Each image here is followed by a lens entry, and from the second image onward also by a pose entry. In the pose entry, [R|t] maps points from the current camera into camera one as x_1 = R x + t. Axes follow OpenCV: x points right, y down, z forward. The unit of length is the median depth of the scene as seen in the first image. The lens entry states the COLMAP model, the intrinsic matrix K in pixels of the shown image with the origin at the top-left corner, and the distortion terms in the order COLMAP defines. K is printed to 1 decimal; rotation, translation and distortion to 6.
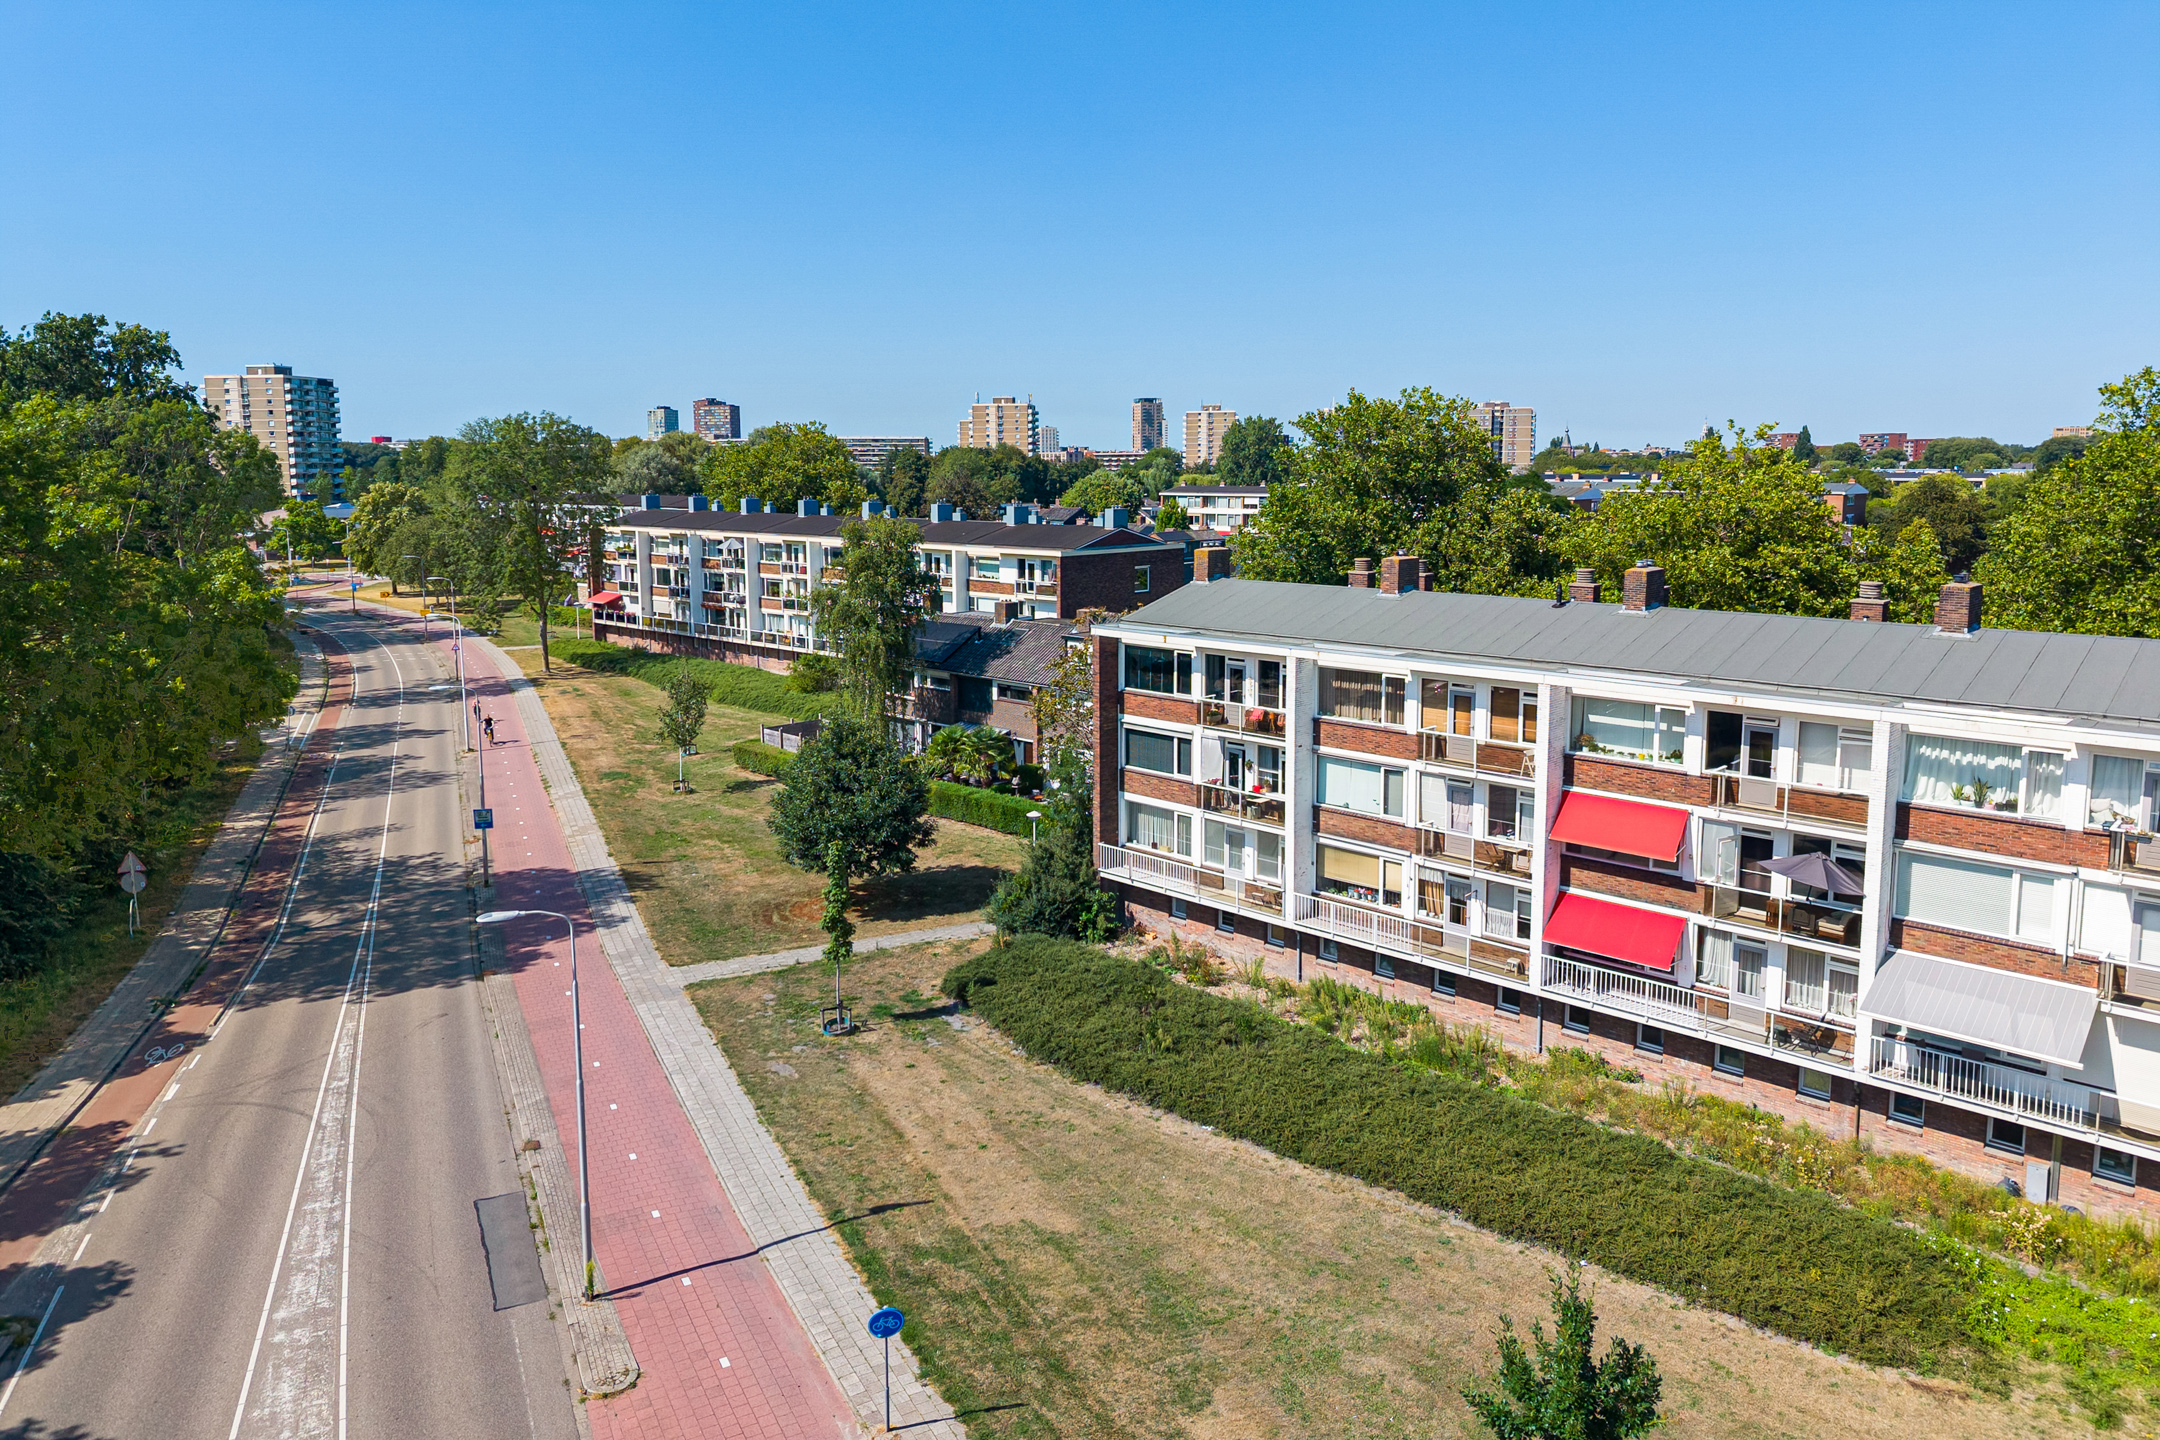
lens RADIAL K [[1468.6, 0, 1076.0], [0, 1468.6, 688.9], [0, 0, 1]] dist [0.019040, -0.006435]
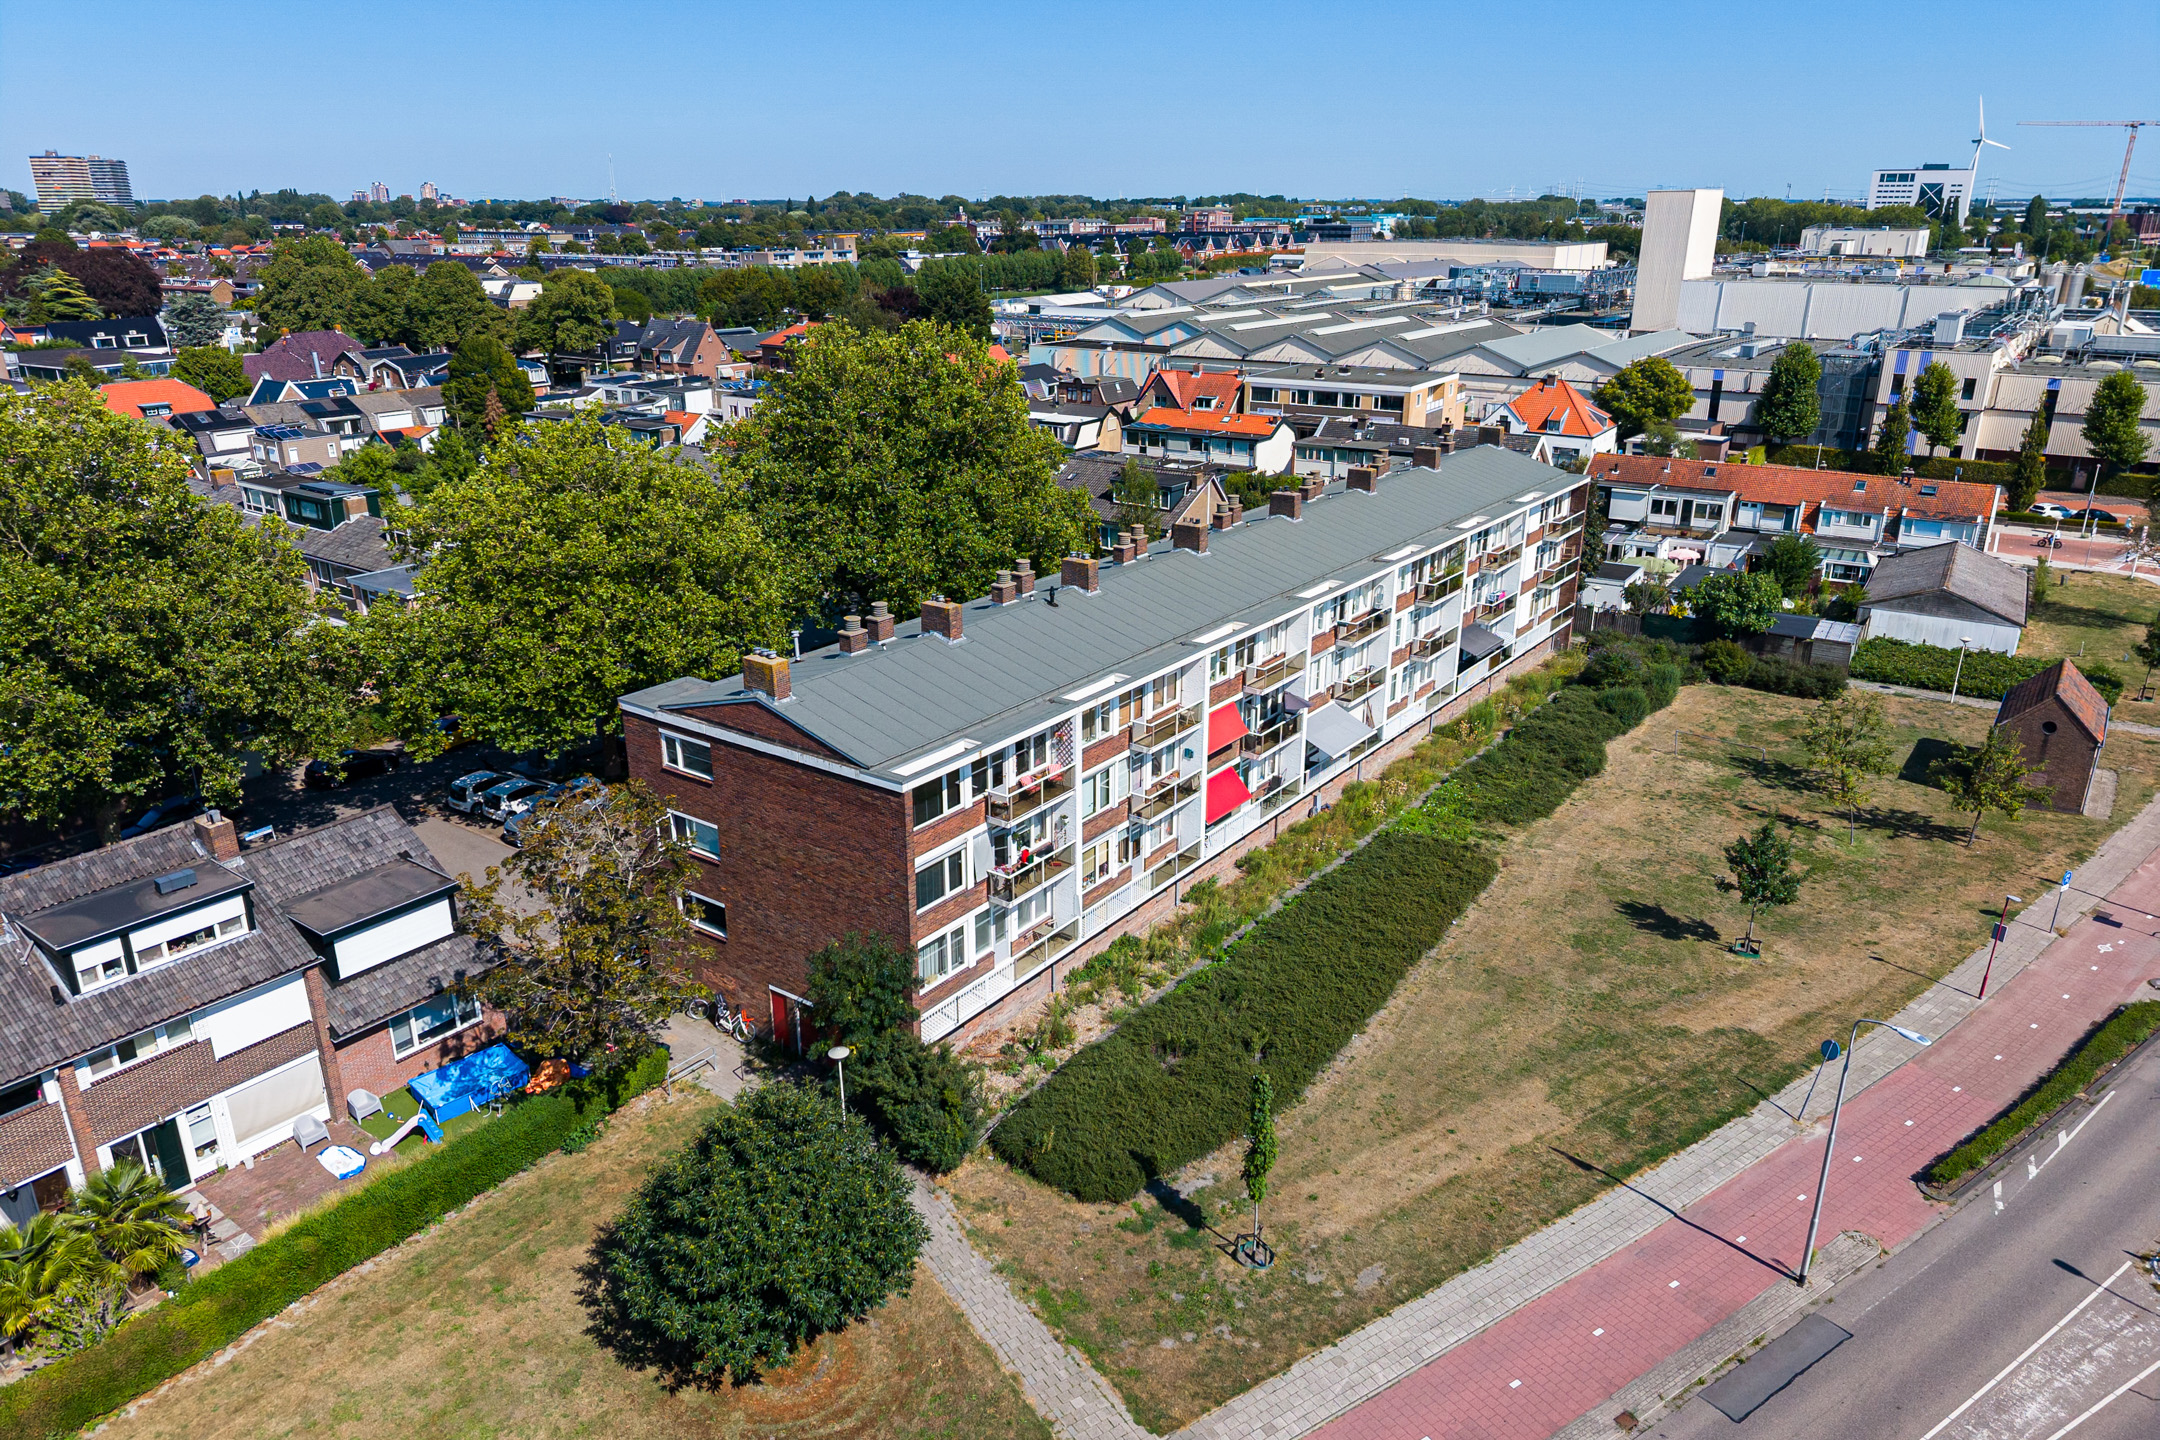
lens RADIAL K [[1466.8, 0, 1080.0], [0, 1466.8, 720.0], [0, 0, 1]] dist [0.060795, -0.066764]
pose [[-0.145697, -0.330443, 0.932513, -0.852041], [0.154390, 0.923428, 0.351346, -0.393668], [-0.977208, 0.195161, -0.083523, 1.080982]]
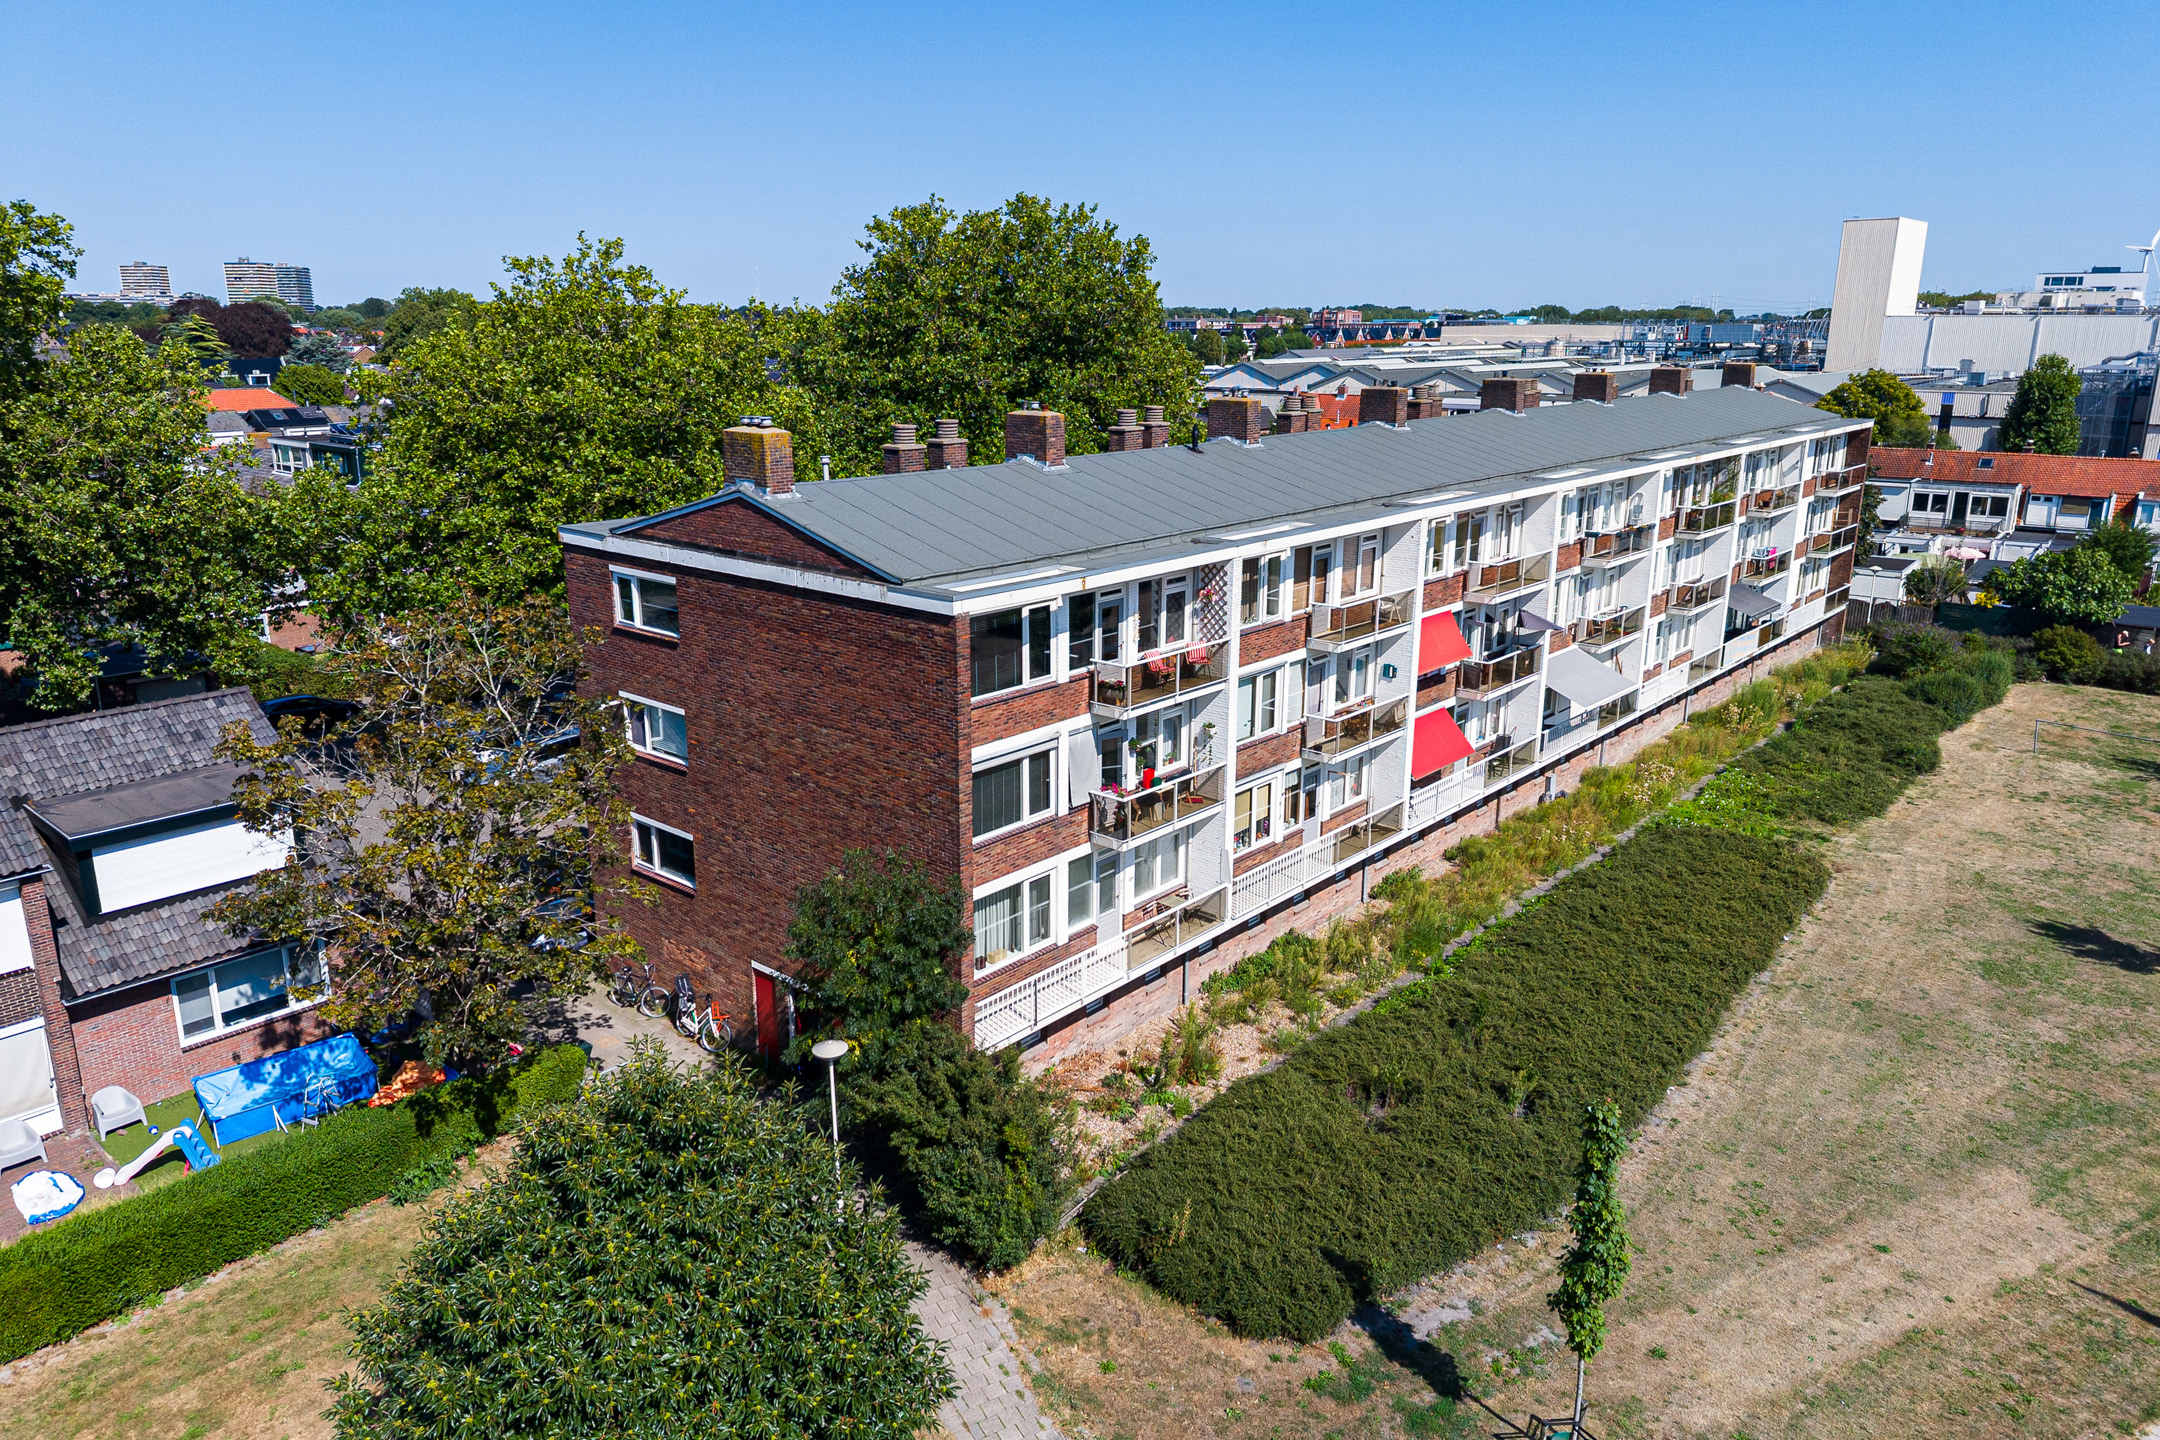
lens RADIAL K [[1468.6, 0, 1076.0], [0, 1468.6, 688.9], [0, 0, 1]] dist [0.019040, -0.006435]
pose [[-0.060655, -0.240985, 0.968632, -0.534841], [0.152532, 0.956783, 0.247588, -0.145671], [-0.986435, 0.162765, -0.021276, 1.092296]]
